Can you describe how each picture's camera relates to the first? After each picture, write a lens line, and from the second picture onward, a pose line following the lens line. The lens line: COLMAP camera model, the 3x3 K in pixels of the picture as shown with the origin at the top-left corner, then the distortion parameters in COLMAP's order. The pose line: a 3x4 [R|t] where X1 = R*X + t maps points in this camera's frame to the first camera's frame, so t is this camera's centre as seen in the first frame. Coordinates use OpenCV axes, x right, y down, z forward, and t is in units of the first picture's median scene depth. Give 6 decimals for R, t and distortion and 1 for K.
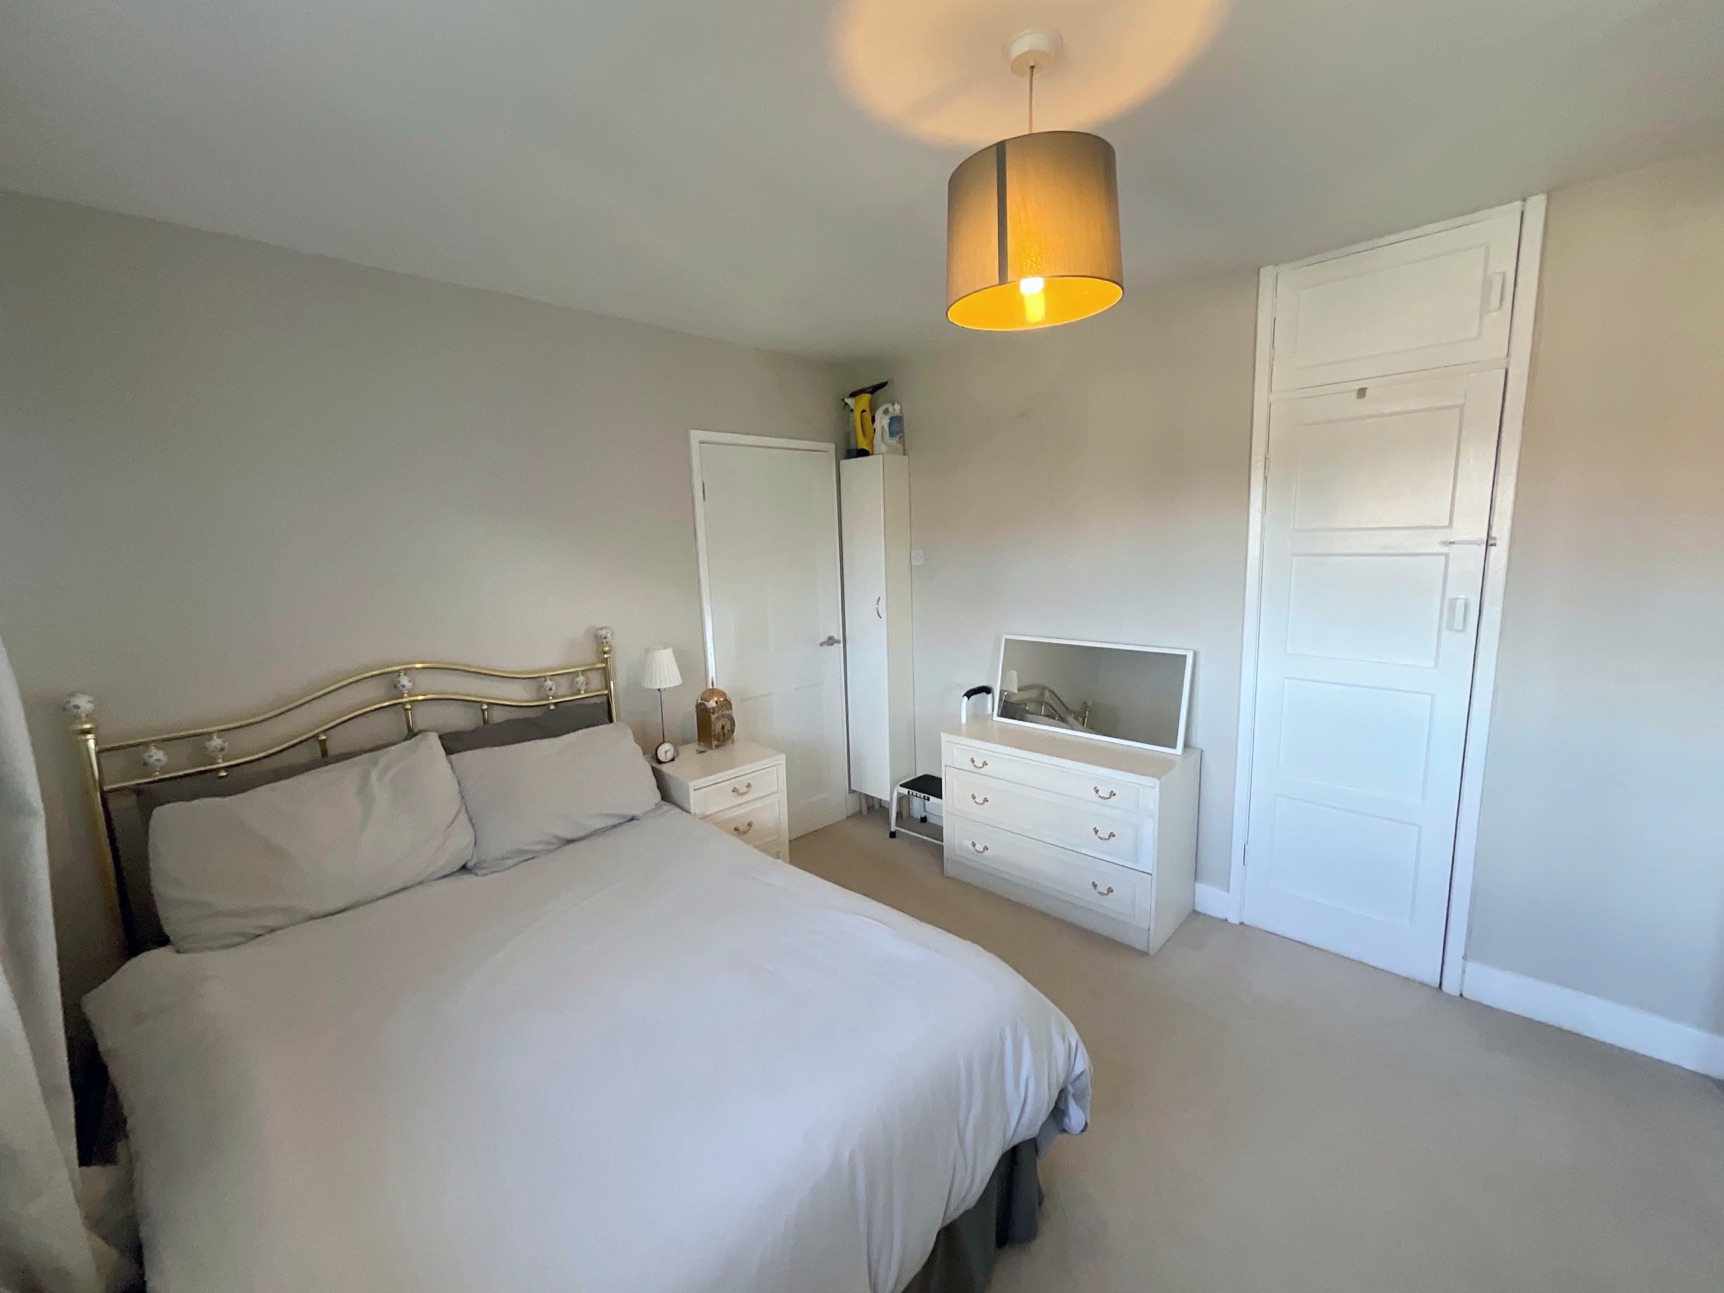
lens RADIAL K [[700.1, 0, 861.1], [0, 700.1, 645.6], [0, 0, 1]] dist [-0.002522, 0.001282]
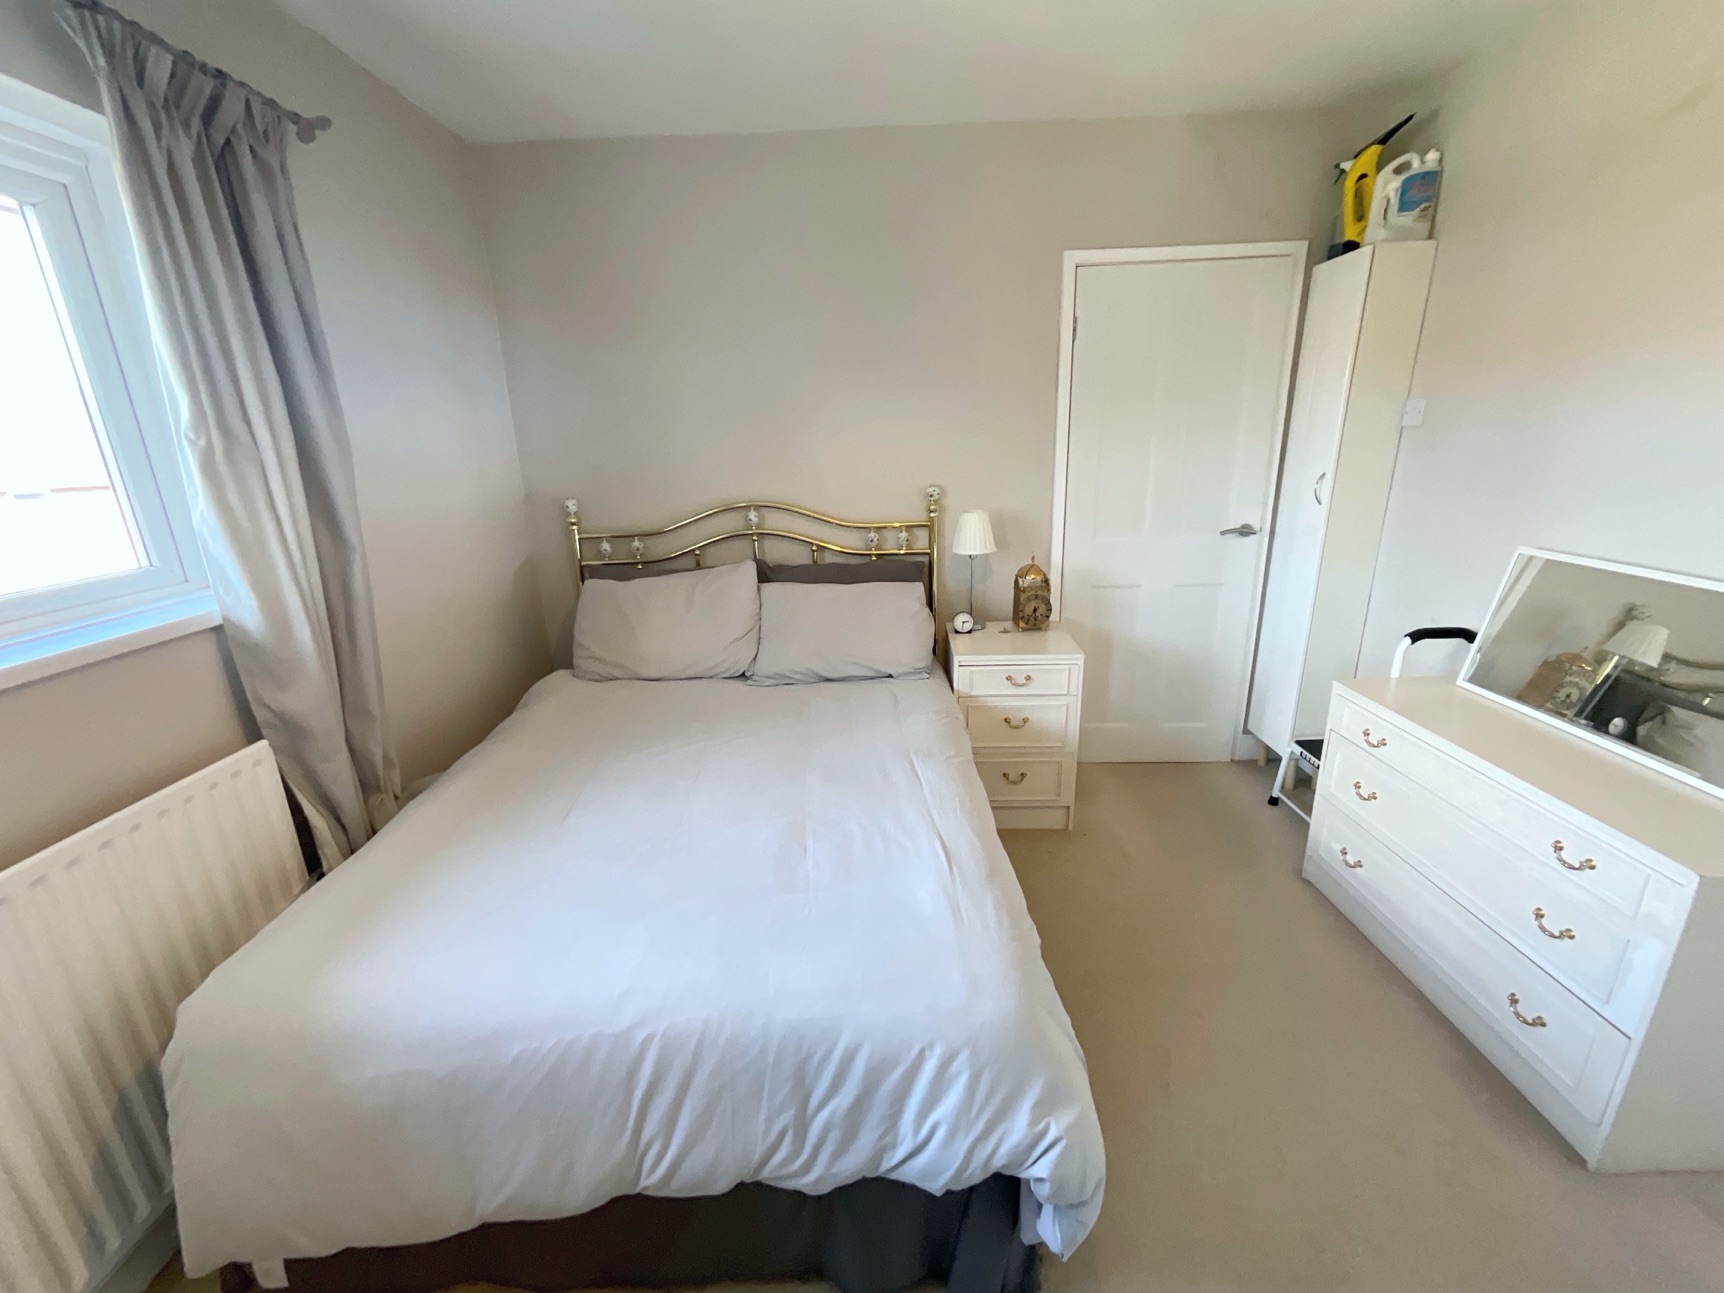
lens RADIAL K [[700.1, 0, 861.1], [0, 700.1, 645.6], [0, 0, 1]] dist [-0.002522, 0.001282]
pose [[0.689978, 0.221201, -0.689202, 0.279637], [-0.101968, 0.972369, 0.210002, -0.002796], [0.716612, -0.074620, 0.693469, 0.232943]]
